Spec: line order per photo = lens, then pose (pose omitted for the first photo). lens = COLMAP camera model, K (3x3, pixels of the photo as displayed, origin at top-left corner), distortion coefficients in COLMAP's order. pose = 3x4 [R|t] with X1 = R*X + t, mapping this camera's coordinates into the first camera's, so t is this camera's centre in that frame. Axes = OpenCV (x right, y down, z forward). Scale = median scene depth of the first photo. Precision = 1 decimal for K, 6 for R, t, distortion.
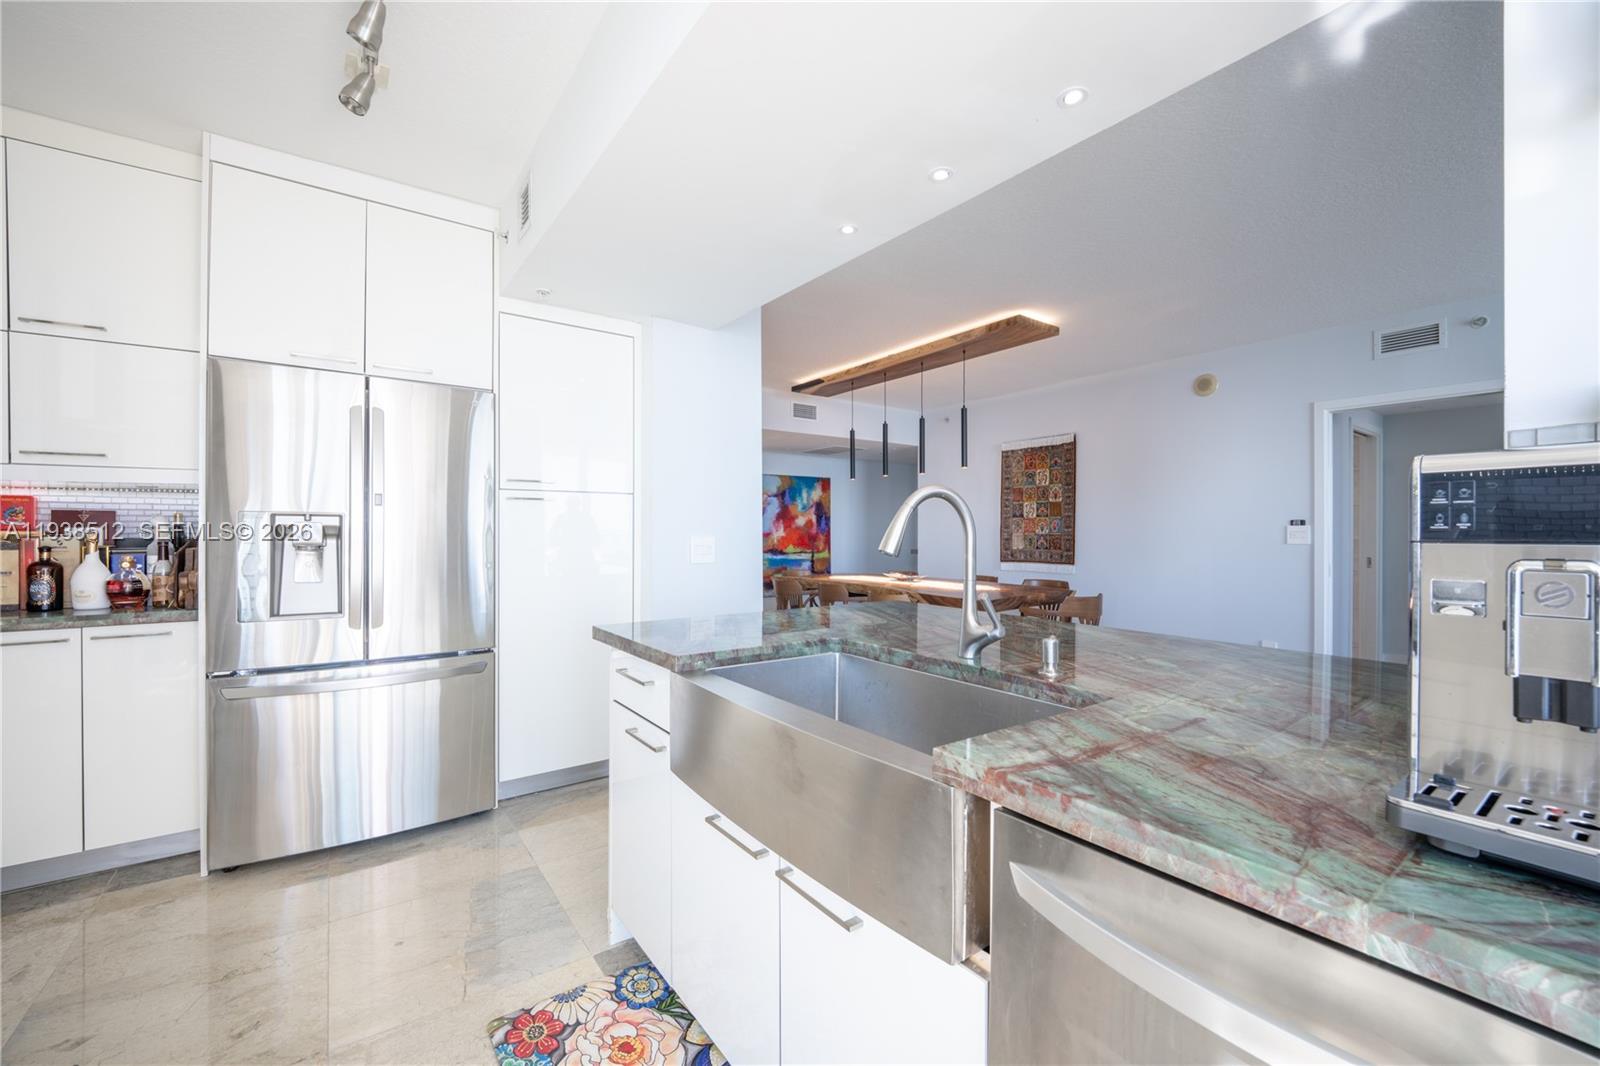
lens RADIAL K [[643.5, 0, 806.1], [0, 643.5, 528.1], [0, 0, 1]] dist [-0.014517, 0.000086]
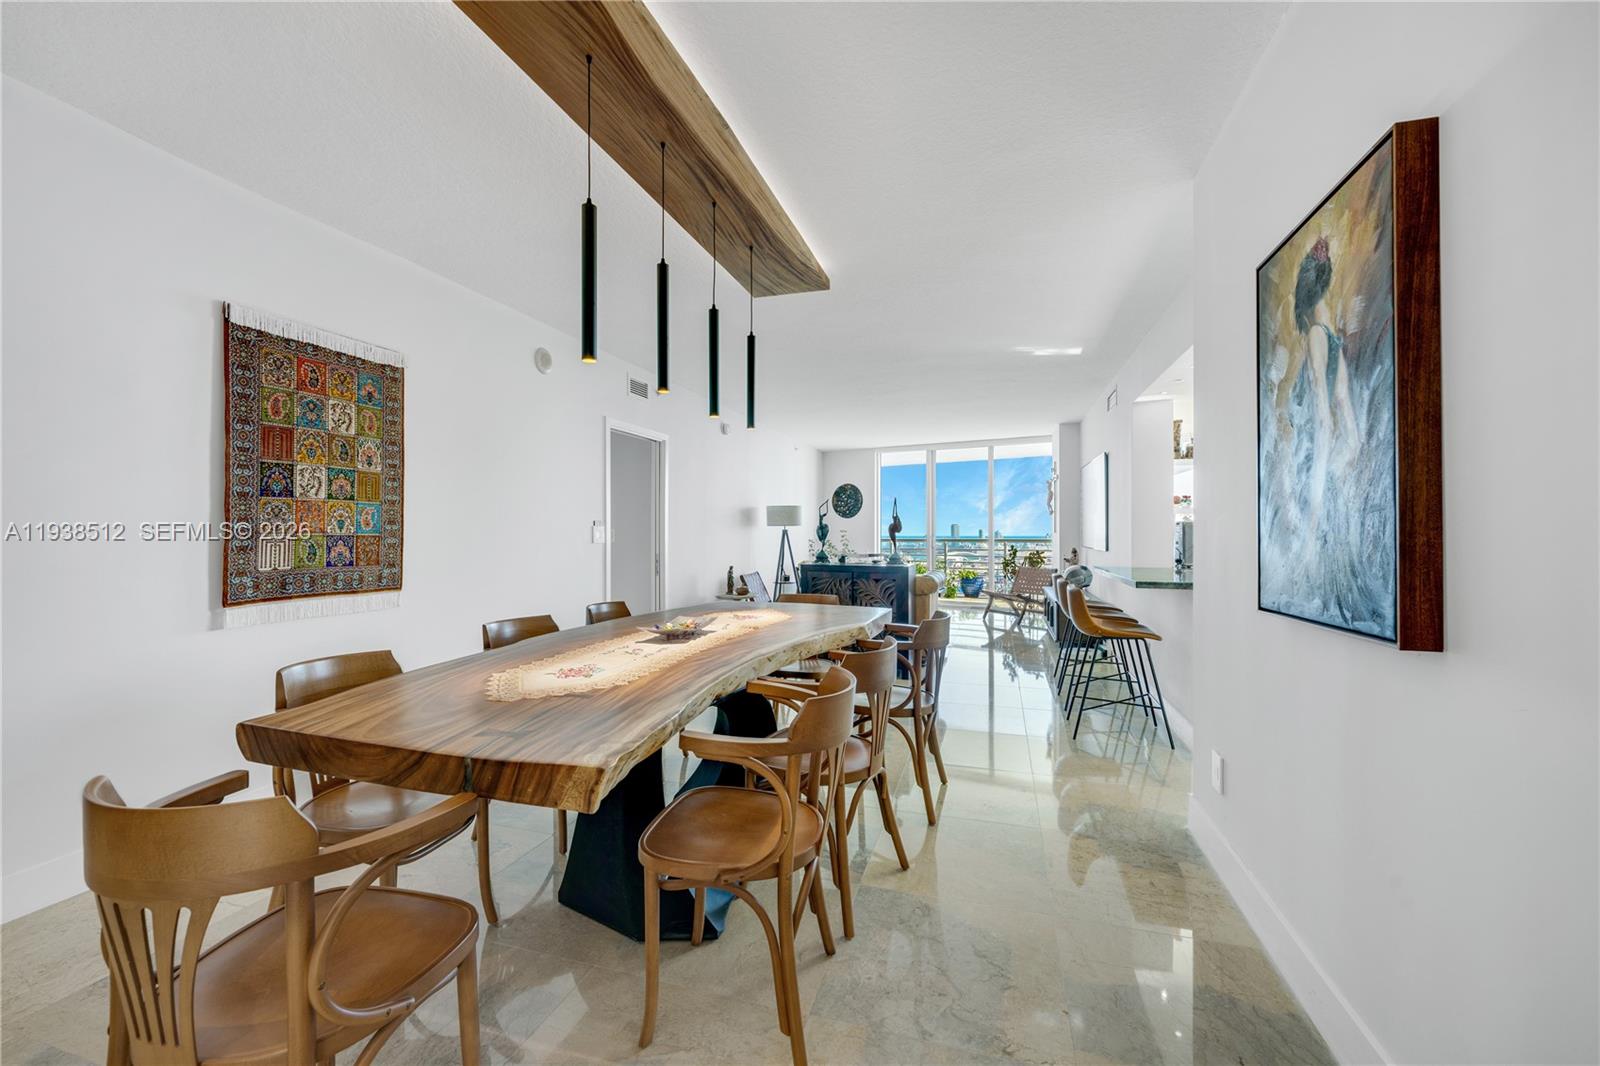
lens RADIAL K [[643.5, 0, 805.6], [0, 643.5, 537.9], [0, 0, 1]] dist [-0.014517, 0.000086]
pose [[-0.592514, 0.006218, 0.805536, -0.223254], [0.007631, 0.999969, -0.002106, 0.015005], [-0.805524, 0.004900, -0.592543, 1.003126]]
